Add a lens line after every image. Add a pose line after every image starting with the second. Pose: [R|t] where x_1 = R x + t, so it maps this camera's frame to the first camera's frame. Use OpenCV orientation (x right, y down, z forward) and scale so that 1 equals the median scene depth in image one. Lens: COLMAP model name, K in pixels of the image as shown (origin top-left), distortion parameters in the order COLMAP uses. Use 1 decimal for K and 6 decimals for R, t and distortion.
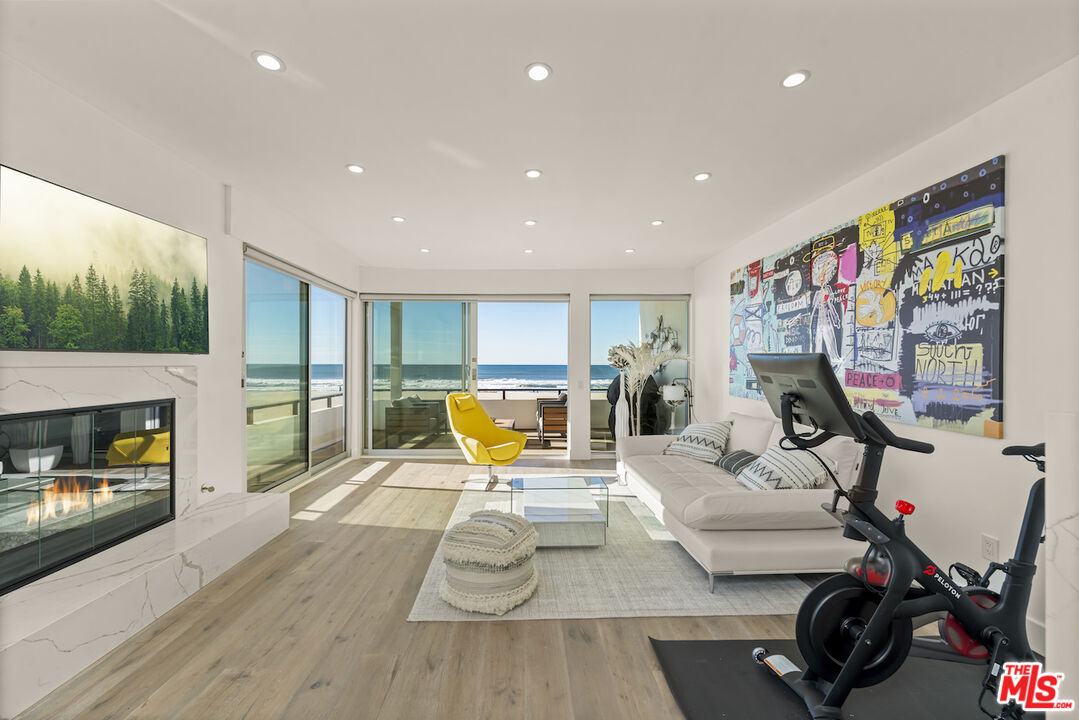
lens RADIAL K [[435.4, 0, 531.1], [0, 435.4, 362.9], [0, 0, 1]] dist [0.001751, -0.001164]
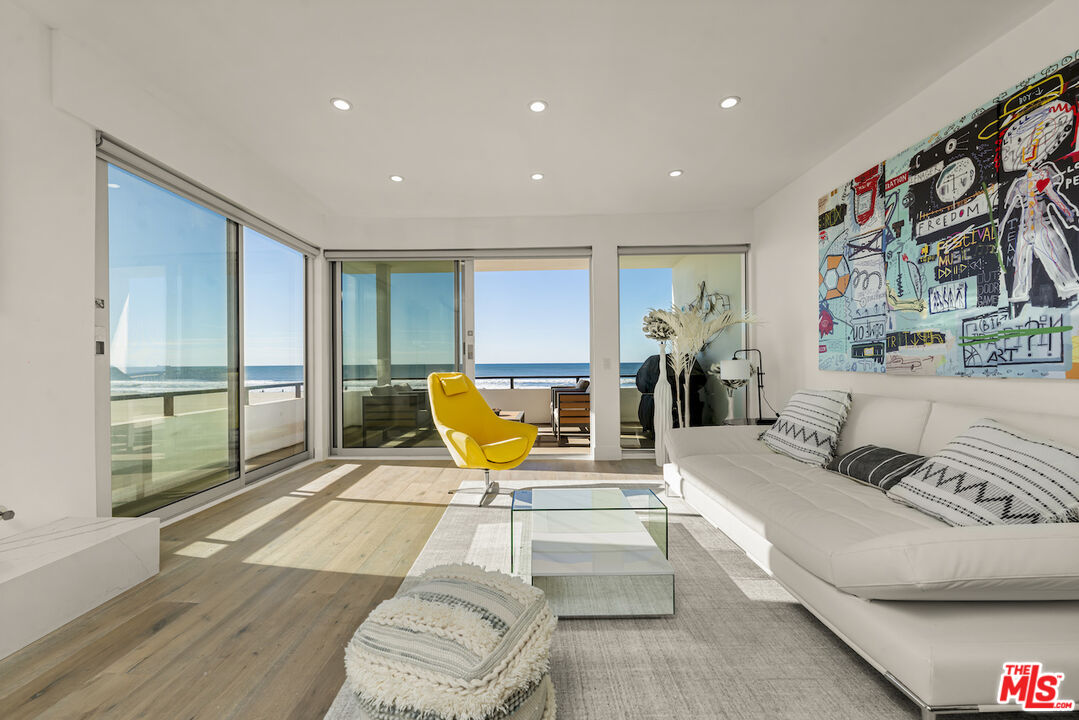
lens RADIAL K [[435.4, 0, 533.1], [0, 435.4, 361.0], [0, 0, 1]] dist [0.001751, -0.001164]
pose [[0.999544, -0.011504, -0.027901, 0.005939], [0.011473, 0.999933, -0.001241, 0.078952], [0.027914, 0.000920, 0.999610, 0.385569]]
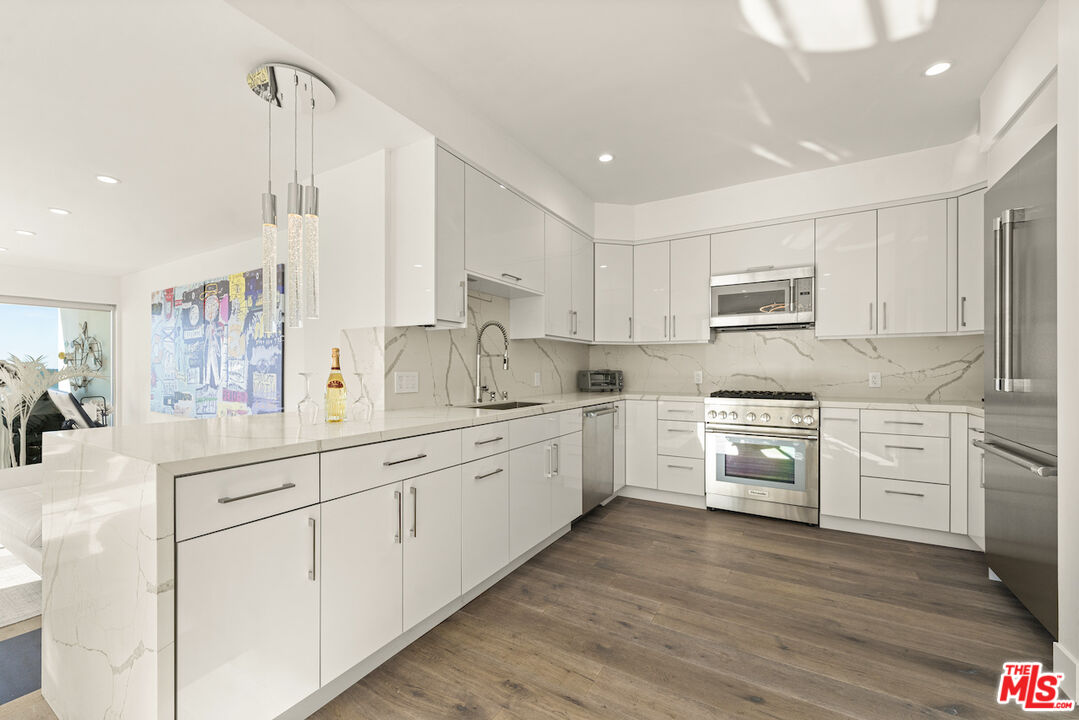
lens RADIAL K [[435.4, 0, 531.7], [0, 435.4, 369.4], [0, 0, 1]] dist [0.001751, -0.001164]
pose [[0.541883, -0.004938, 0.840439, 0.110752], [-0.001495, 0.999975, 0.006839, -0.047951], [-0.840452, -0.004962, 0.541863, -0.459195]]
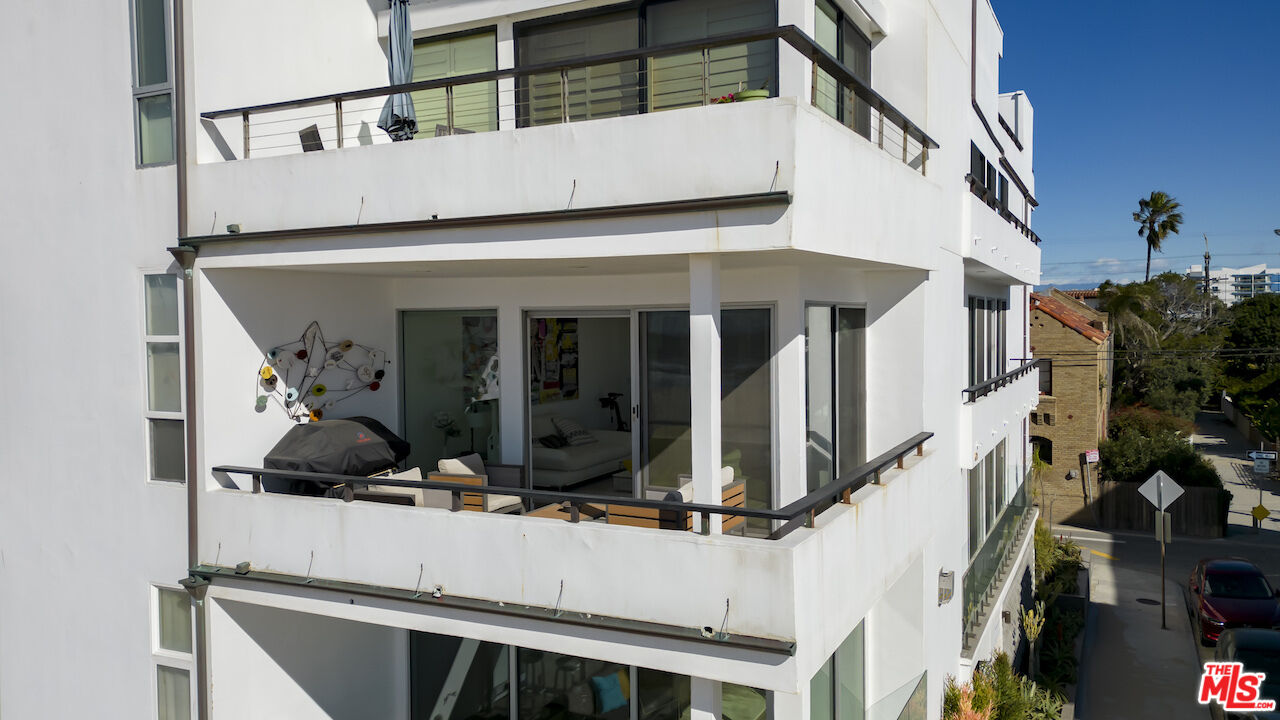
lens RADIAL K [[911.0, 0, 635.0], [0, 911.0, 362.3], [0, 0, 1]] dist [0.083073, -0.003668]
pose [[-0.880542, -0.011072, 0.473838, -1.496924], [0.007423, 0.999282, 0.037145, -0.205678], [-0.473909, 0.036225, -0.879828, 4.107973]]
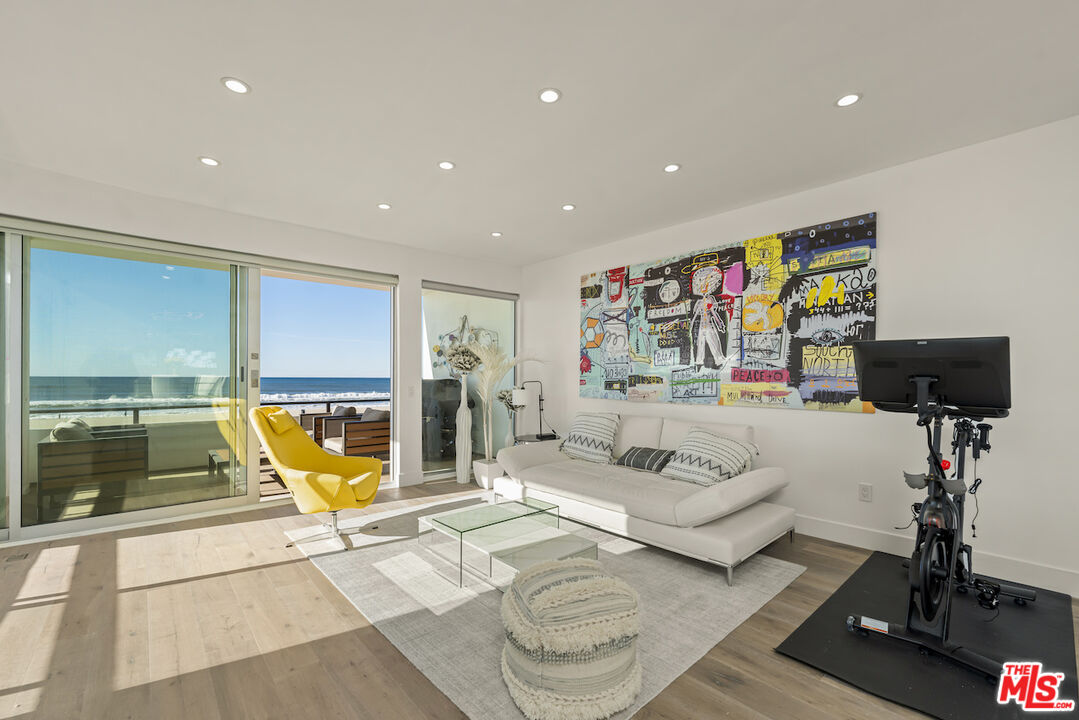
lens RADIAL K [[457.3, 0, 541.4], [0, 457.3, 378.3], [0, 0, 1]] dist [-0.000221, -0.000460]
pose [[0.758655, -0.001674, 0.651491, -0.439251], [-0.003242, 0.999975, 0.006344, 0.034657], [-0.651485, -0.006924, 0.758630, 0.361031]]
